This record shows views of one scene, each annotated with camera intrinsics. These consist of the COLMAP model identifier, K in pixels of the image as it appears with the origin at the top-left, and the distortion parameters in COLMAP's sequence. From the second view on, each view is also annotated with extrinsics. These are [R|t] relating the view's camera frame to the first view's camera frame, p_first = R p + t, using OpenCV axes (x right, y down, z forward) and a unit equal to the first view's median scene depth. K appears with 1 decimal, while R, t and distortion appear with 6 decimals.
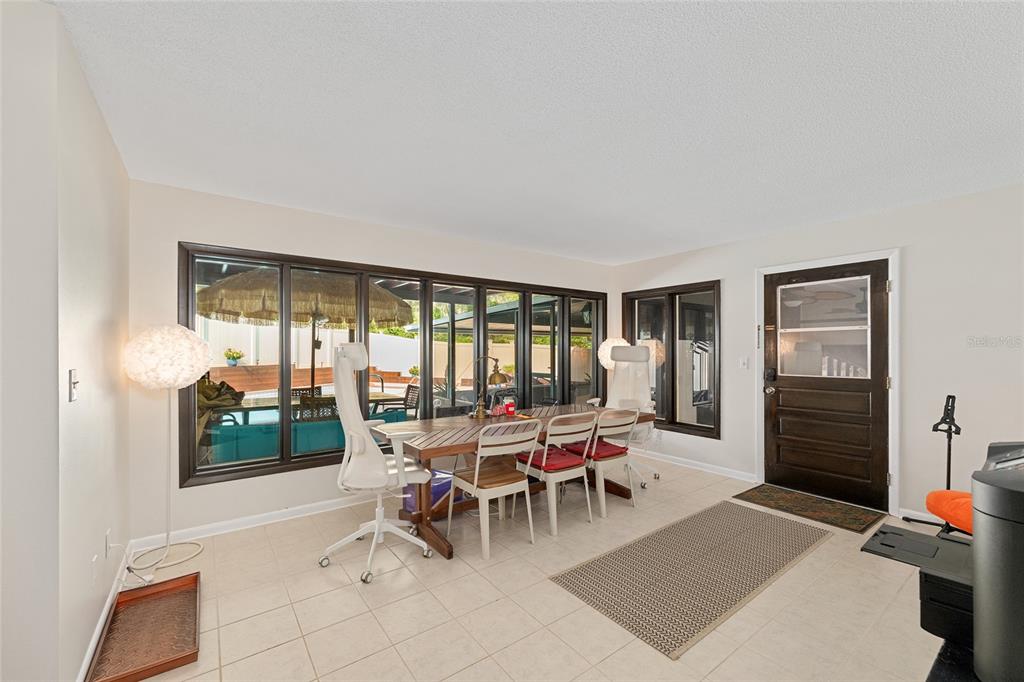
lens RADIAL K [[411.7, 0, 512.2], [0, 411.7, 350.2], [0, 0, 1]] dist [0.004479, 0.000163]
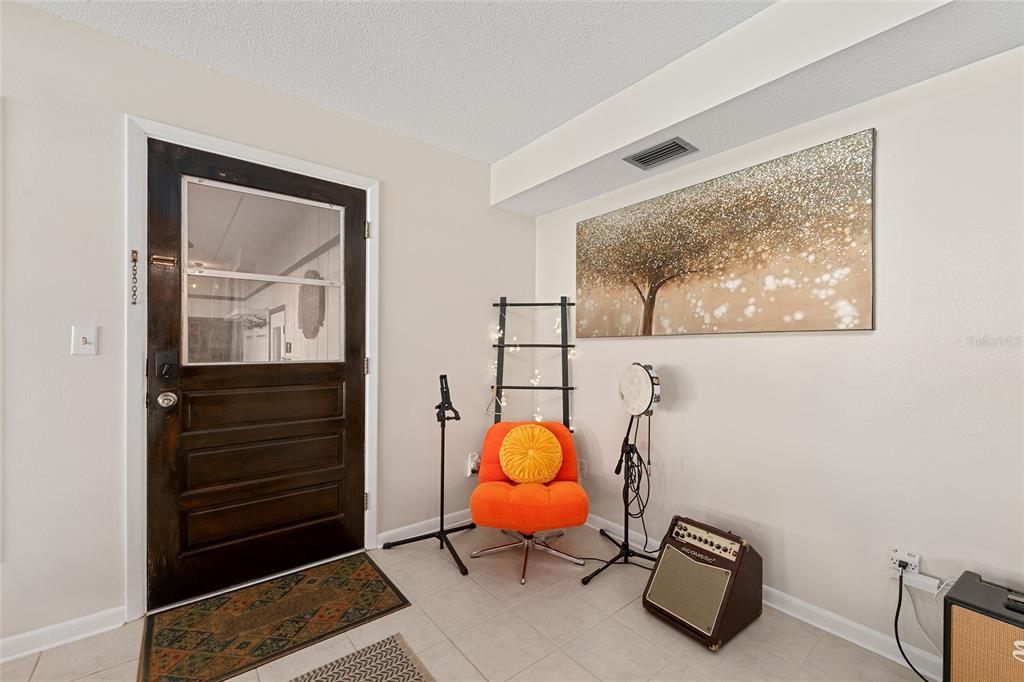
lens RADIAL K [[411.7, 0, 512.8], [0, 411.7, 348.0], [0, 0, 1]] dist [0.004479, 0.000163]
pose [[-0.040291, -0.006676, 0.999166, 0.187376], [-0.010811, 0.999922, 0.006246, 0.040353], [-0.999129, -0.010550, -0.040361, 0.758029]]
